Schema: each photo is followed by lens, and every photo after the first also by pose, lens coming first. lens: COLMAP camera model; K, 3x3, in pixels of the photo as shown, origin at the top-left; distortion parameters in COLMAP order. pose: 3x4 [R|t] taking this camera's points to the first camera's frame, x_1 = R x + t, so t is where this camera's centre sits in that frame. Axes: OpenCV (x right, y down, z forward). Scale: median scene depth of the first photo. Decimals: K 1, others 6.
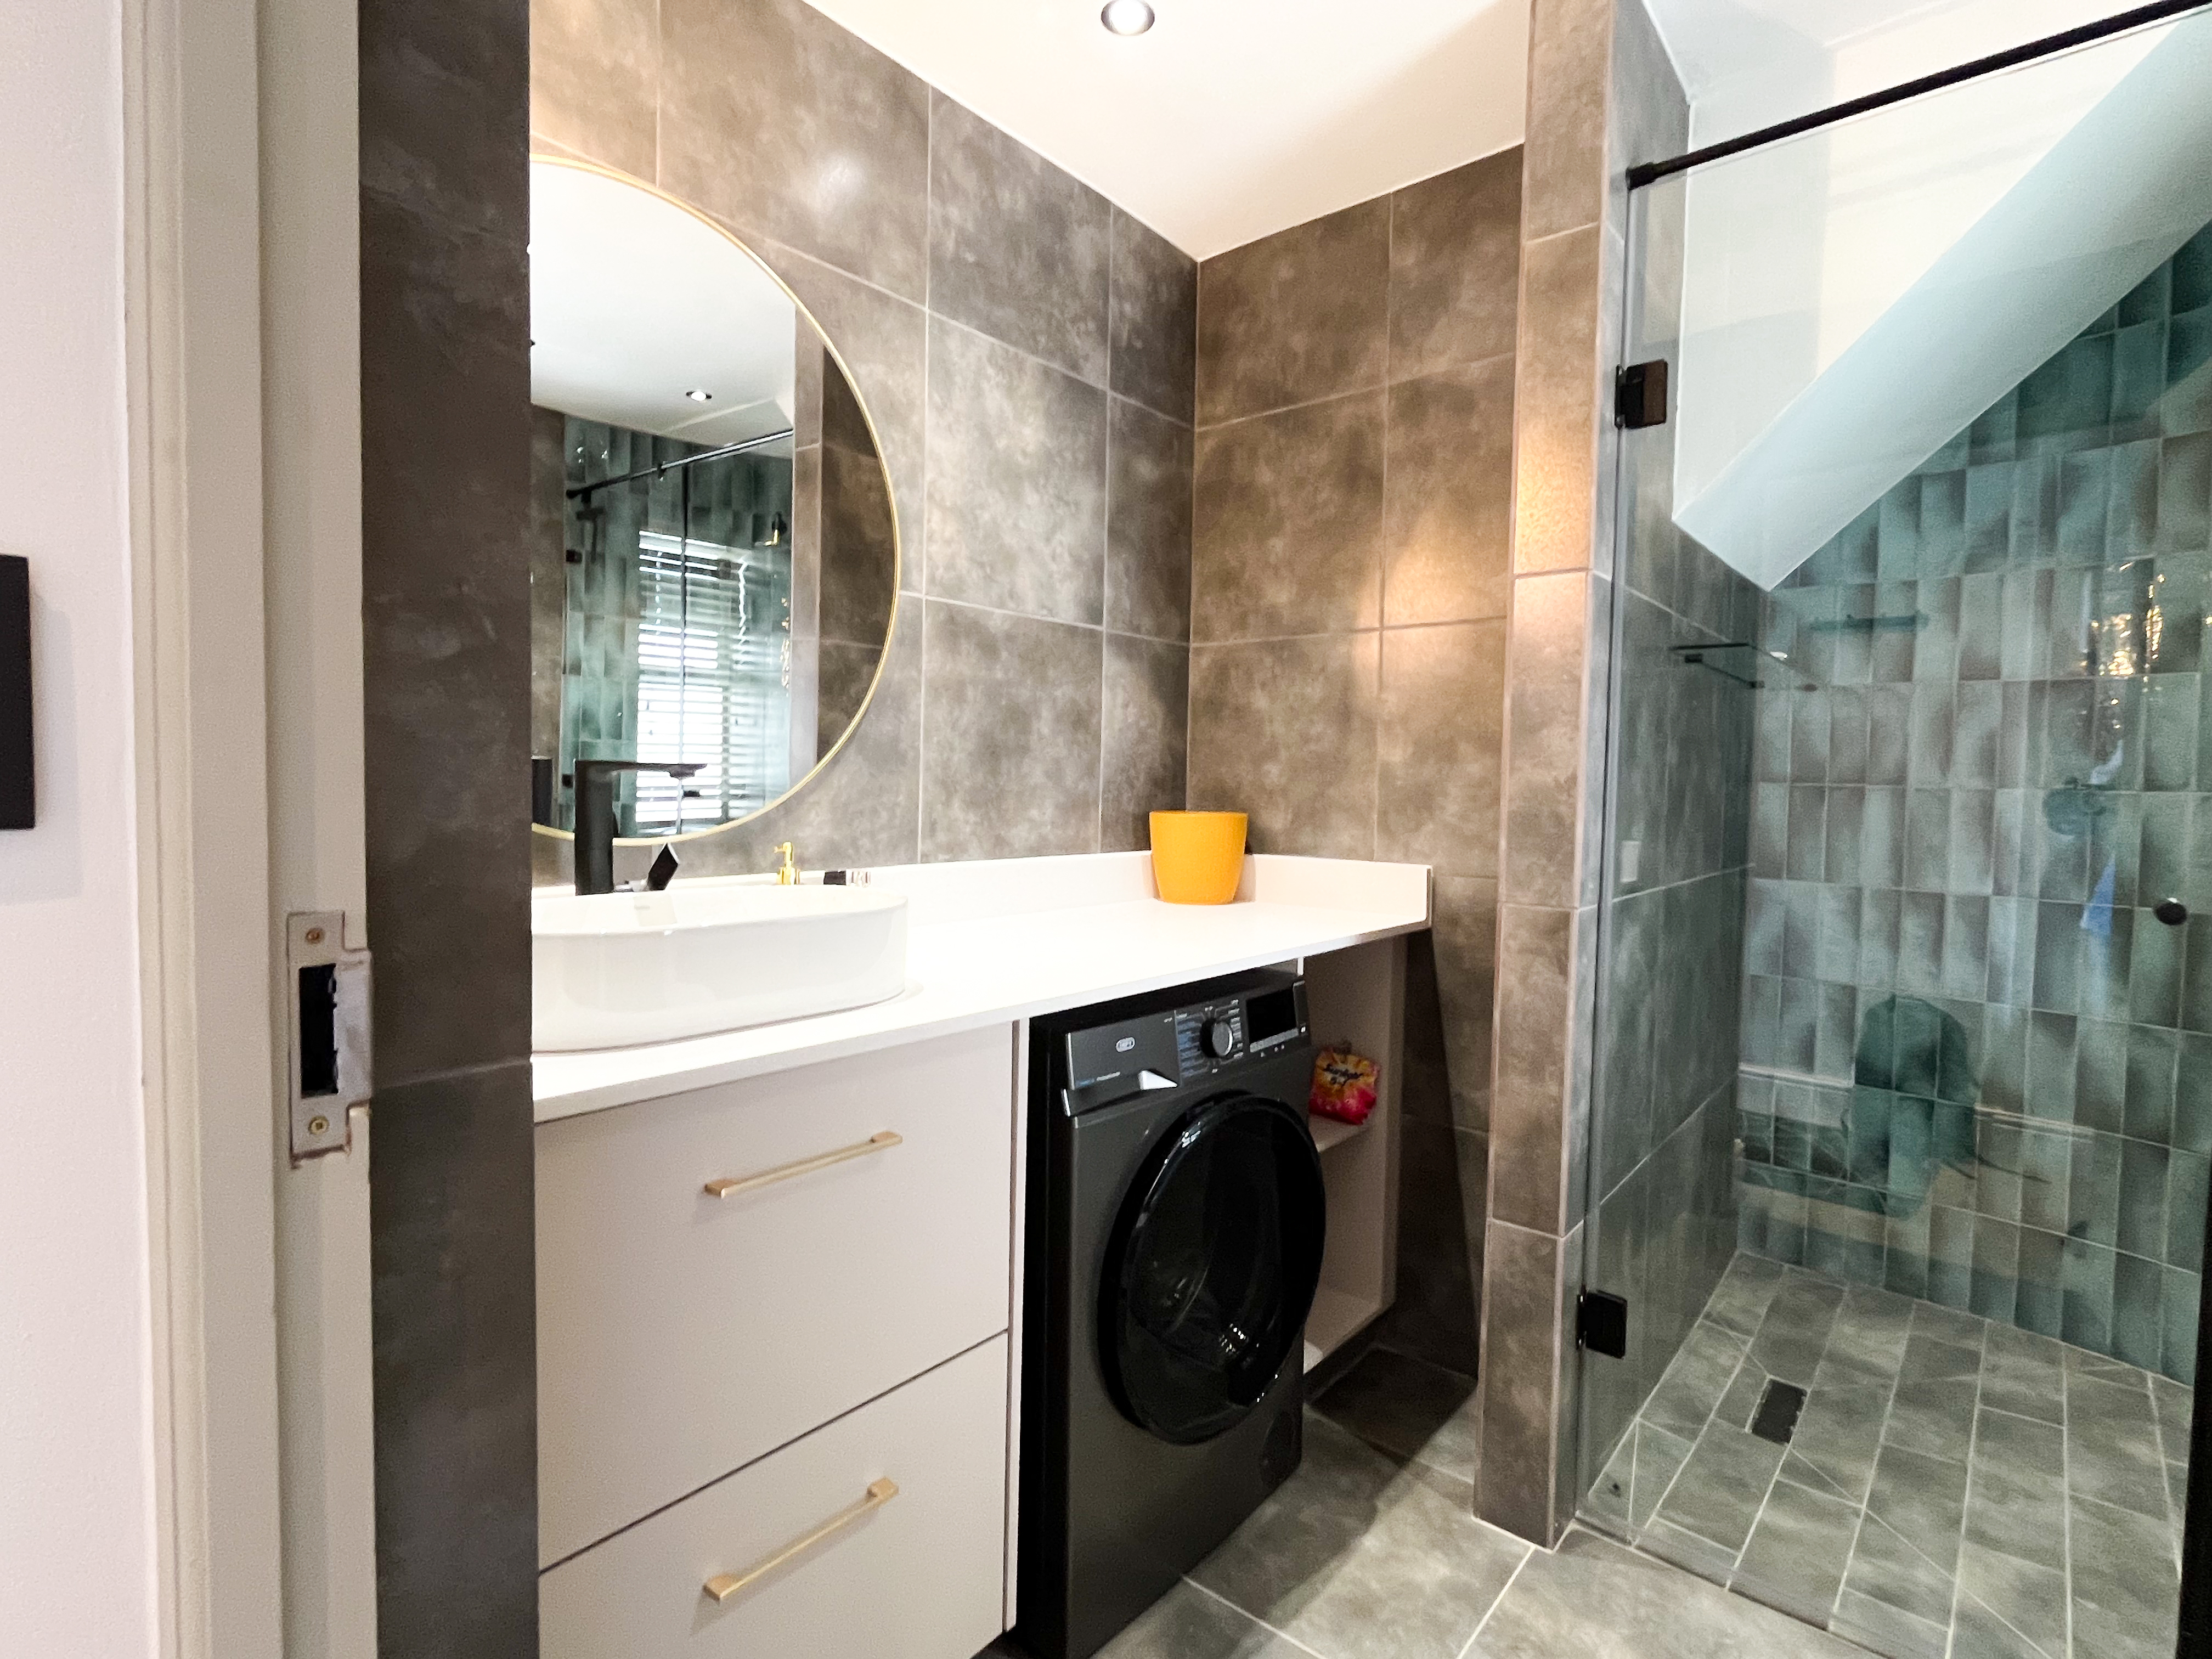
lens RADIAL K [[1083.8, 0, 1106.0], [0, 1083.8, 829.5], [0, 0, 1]] dist [-0.004501, 0.000009]
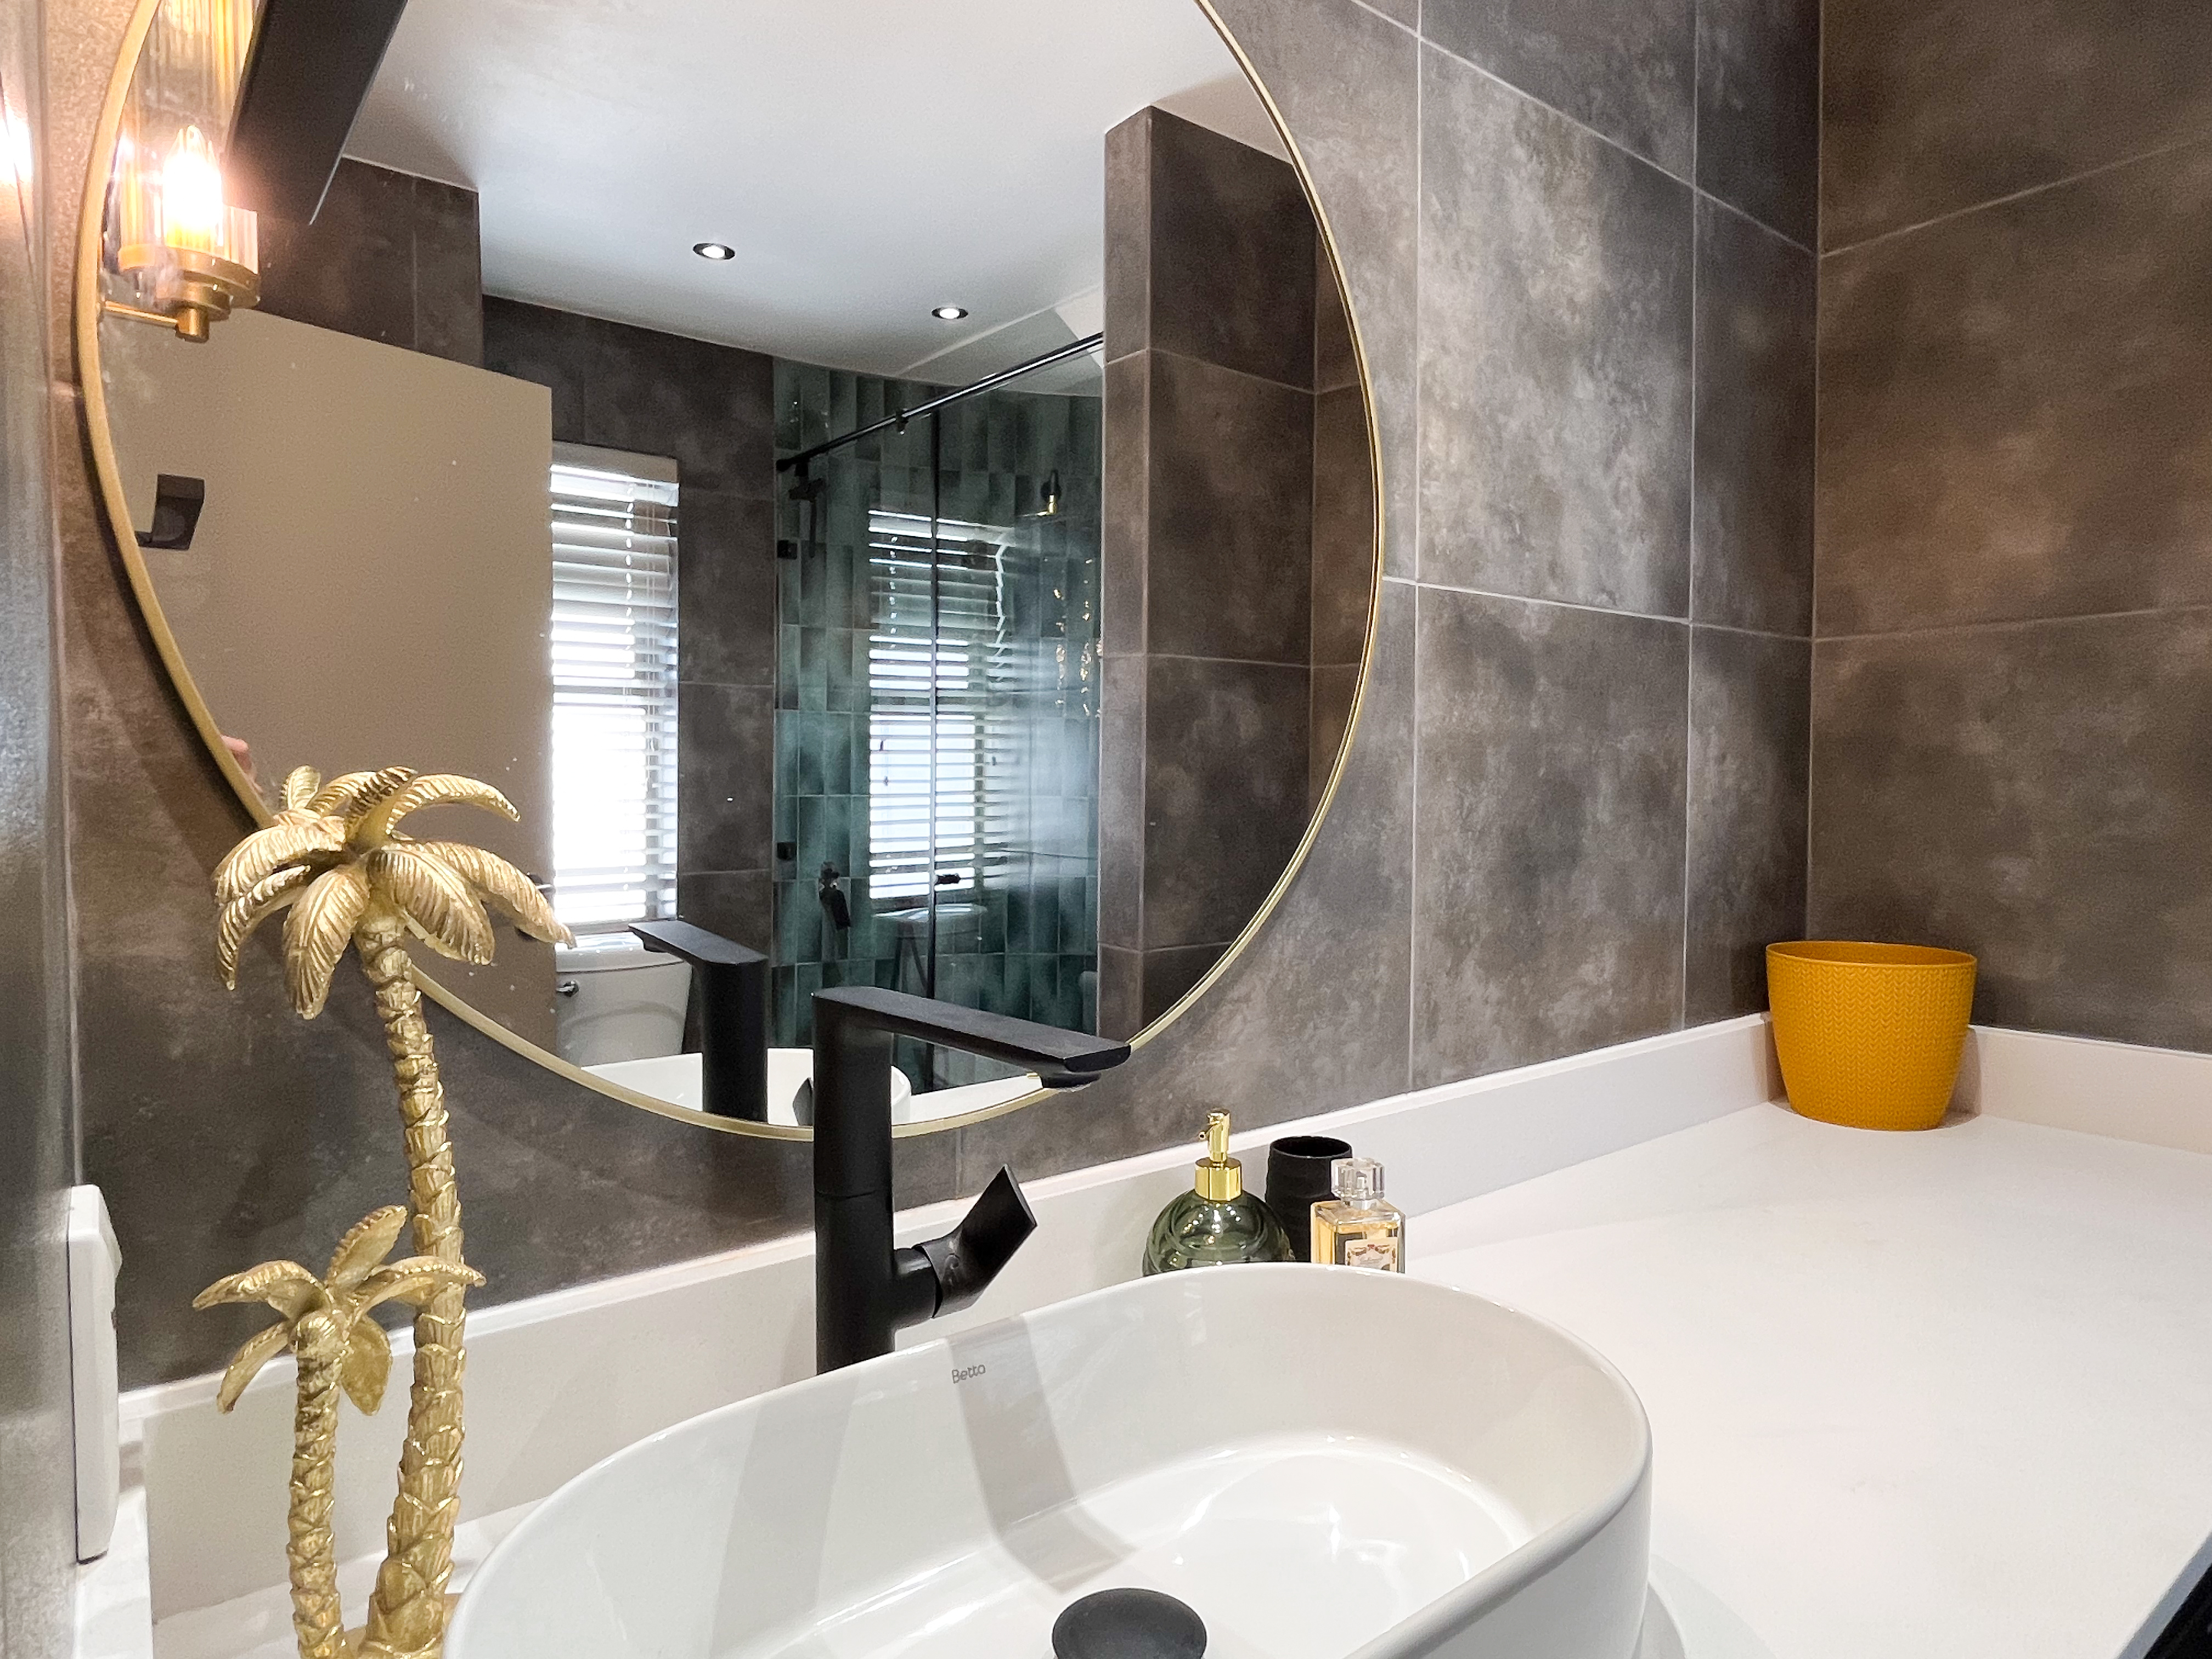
lens RADIAL K [[1269.4, 0, 1106.0], [0, 1269.4, 829.5], [0, 0, 1]] dist [-0.004954, -0.000467]
pose [[0.978220, -0.014775, -0.207043, -0.157005], [0.013101, 0.999869, -0.009454, -0.076415], [0.207156, 0.006535, 0.978286, 0.305521]]
